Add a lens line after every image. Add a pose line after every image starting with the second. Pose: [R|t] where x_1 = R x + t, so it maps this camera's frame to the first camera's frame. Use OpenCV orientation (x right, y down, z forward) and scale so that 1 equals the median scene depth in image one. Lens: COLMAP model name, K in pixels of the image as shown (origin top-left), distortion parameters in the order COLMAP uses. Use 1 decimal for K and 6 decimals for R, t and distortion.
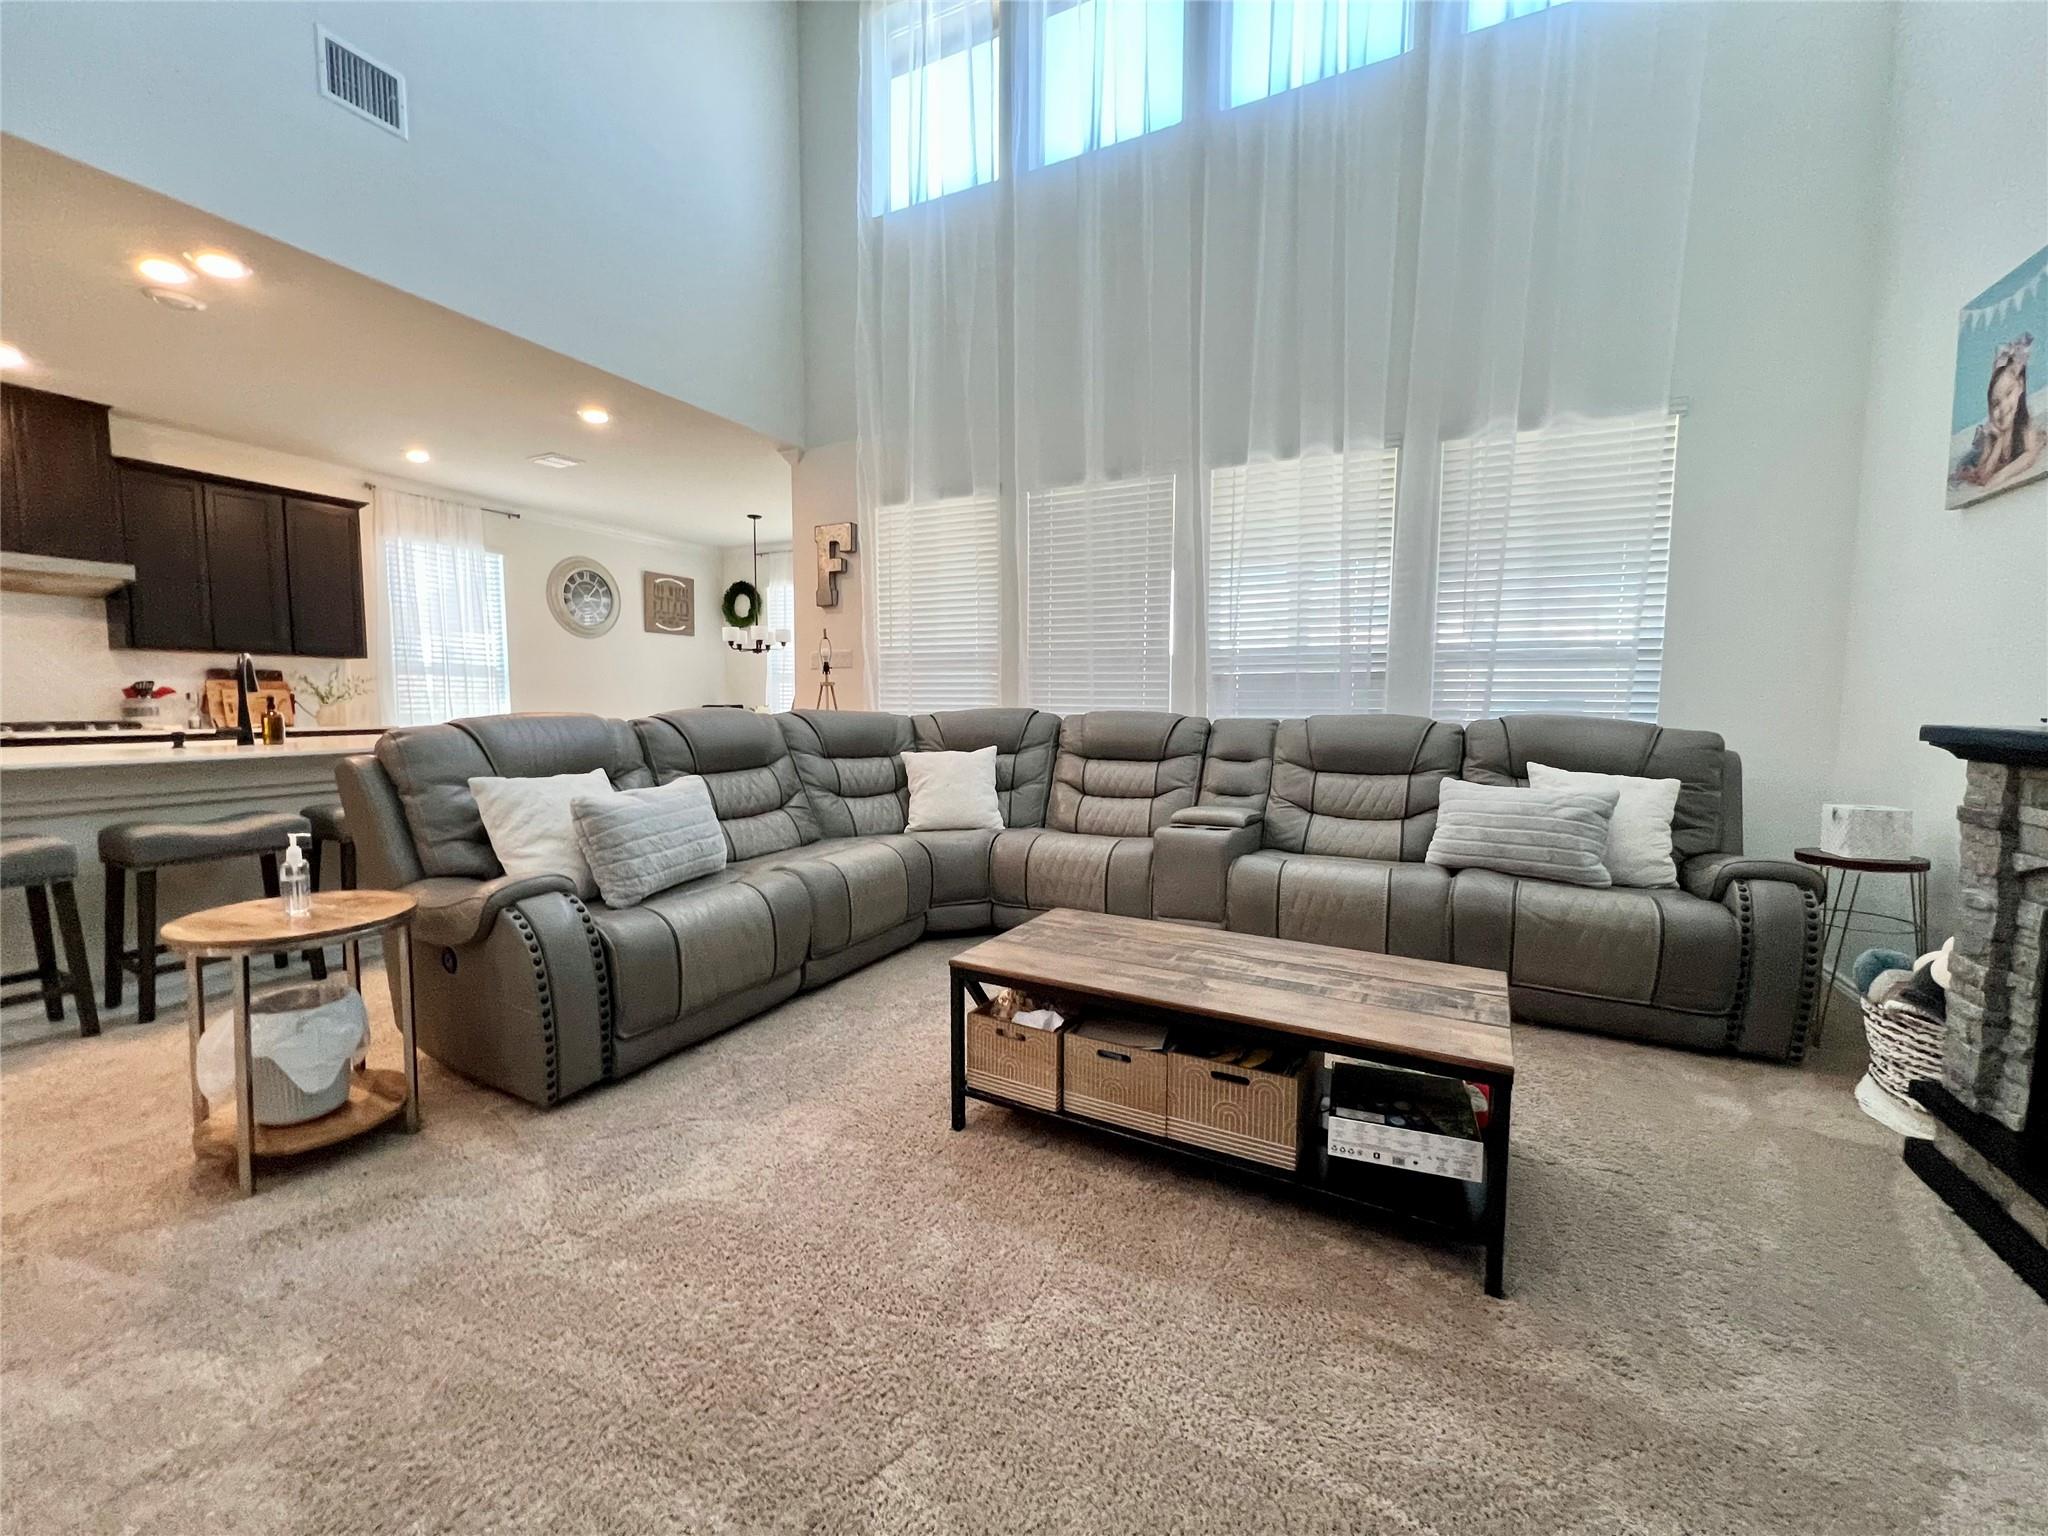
lens RADIAL K [[816.4, 0, 1024.0], [0, 816.4, 768.0], [0, 0, 1]] dist [0.002953, 0.000302]
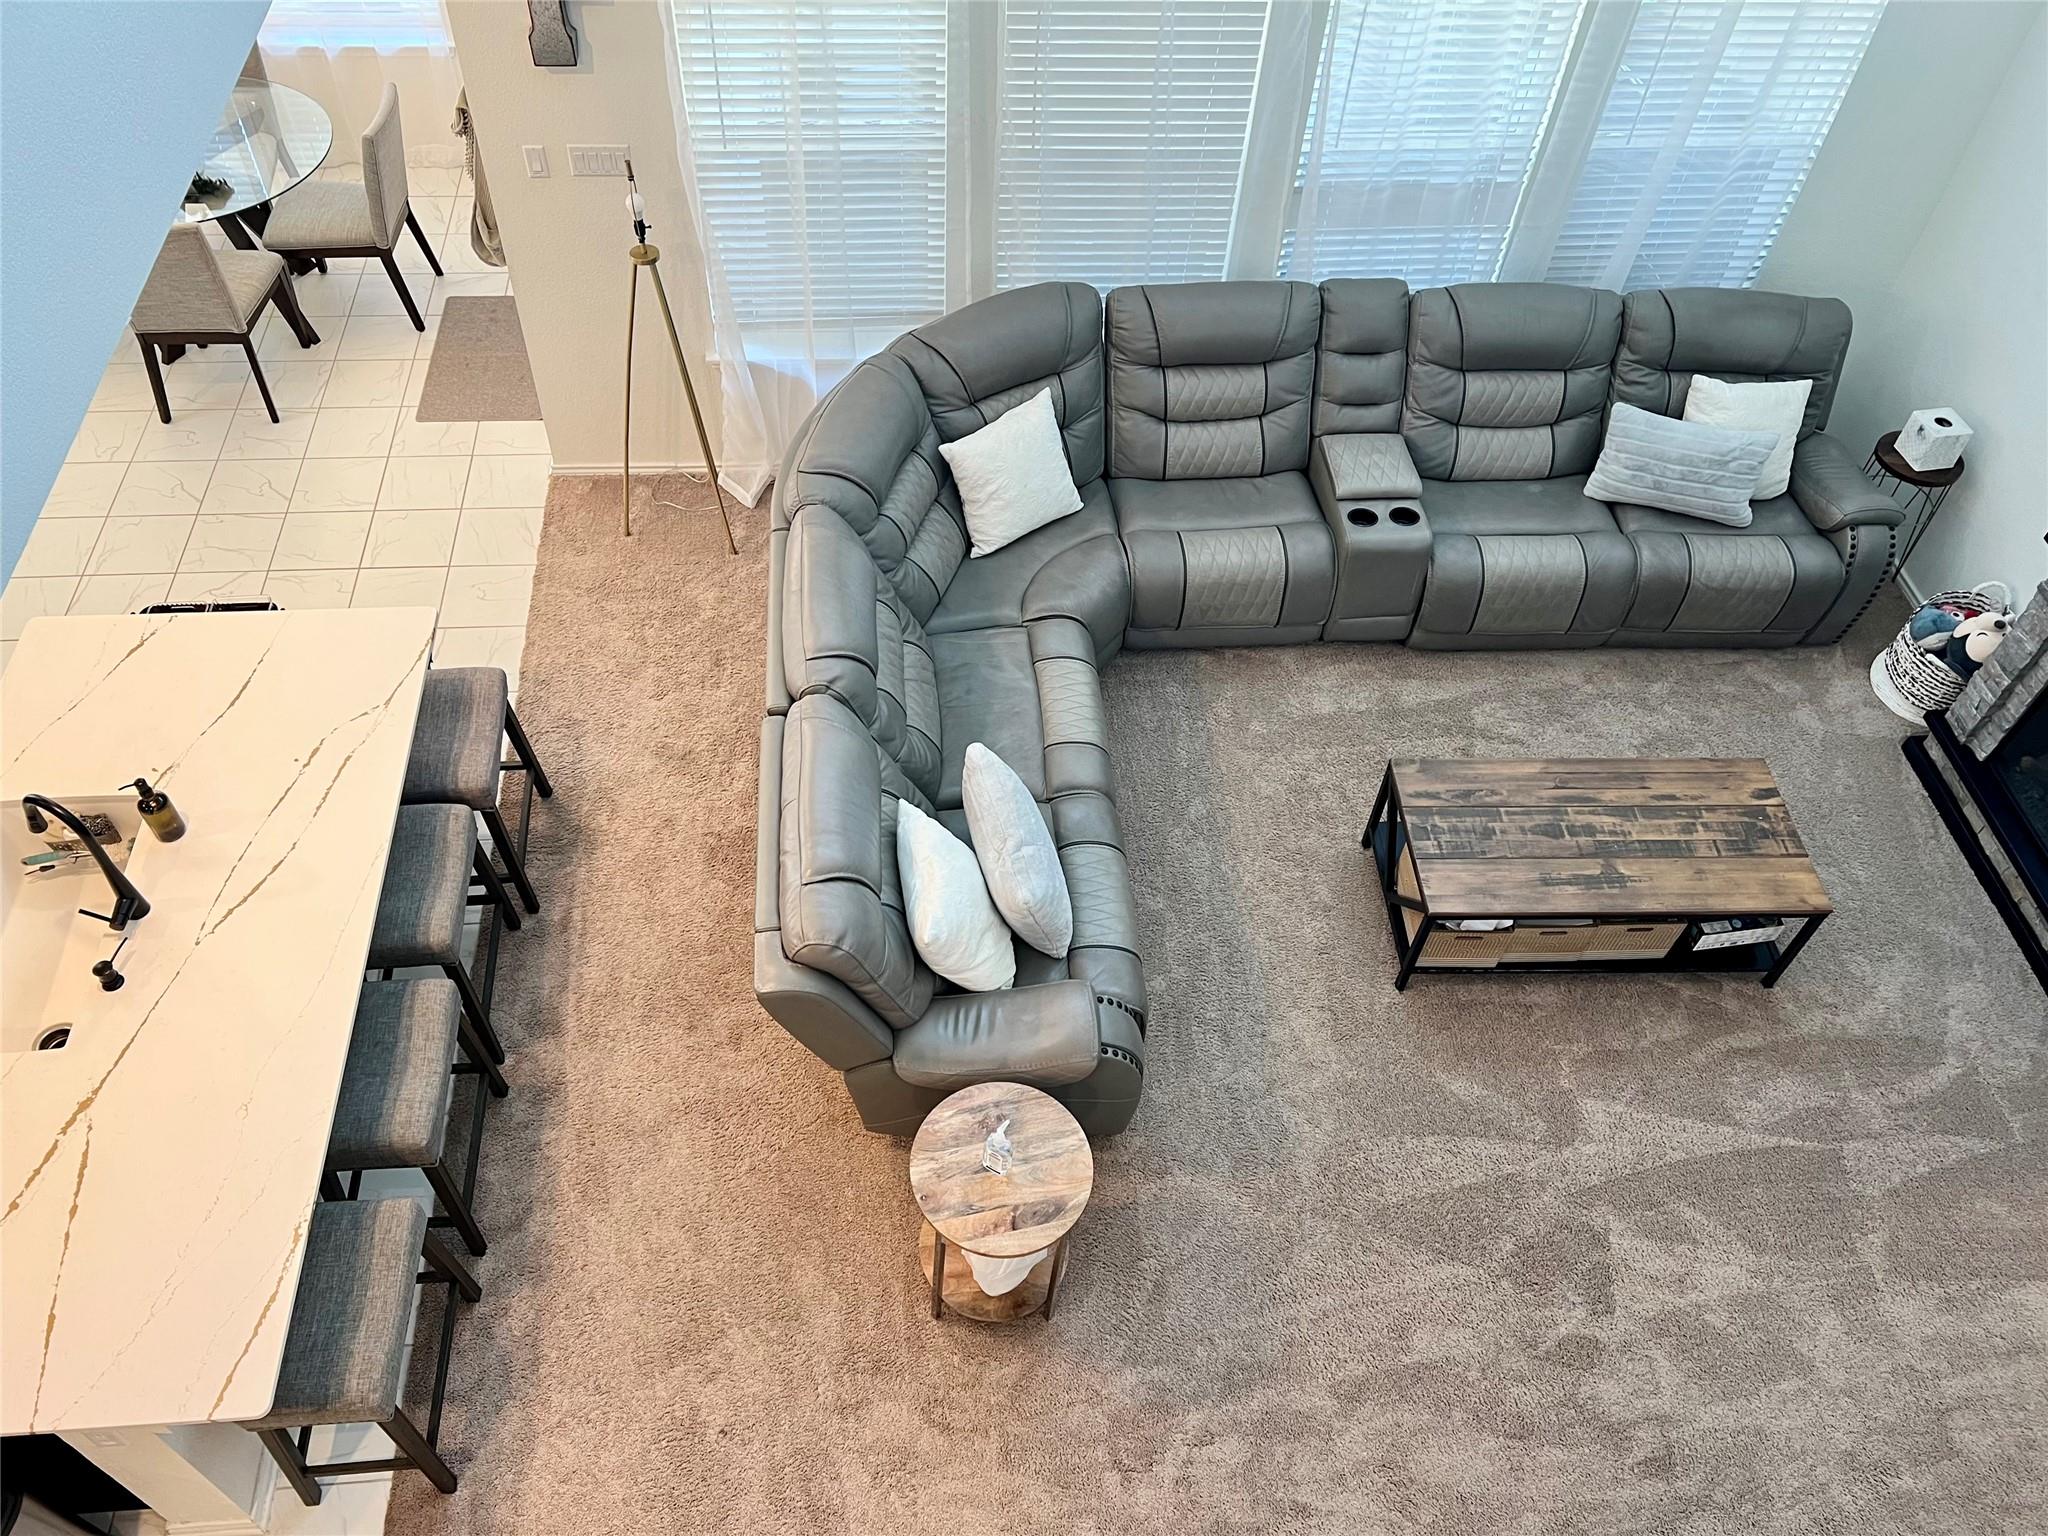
lens RADIAL K [[1568.4, 0, 1024.0], [0, 1568.4, 768.0], [0, 0, 1]] dist [0.027339, -0.005576]
pose [[0.848912, -0.380788, 0.366536, -1.339524], [-0.001448, 0.691818, 0.722070, -1.543888], [-0.528532, -0.613505, 0.586742, 0.112822]]
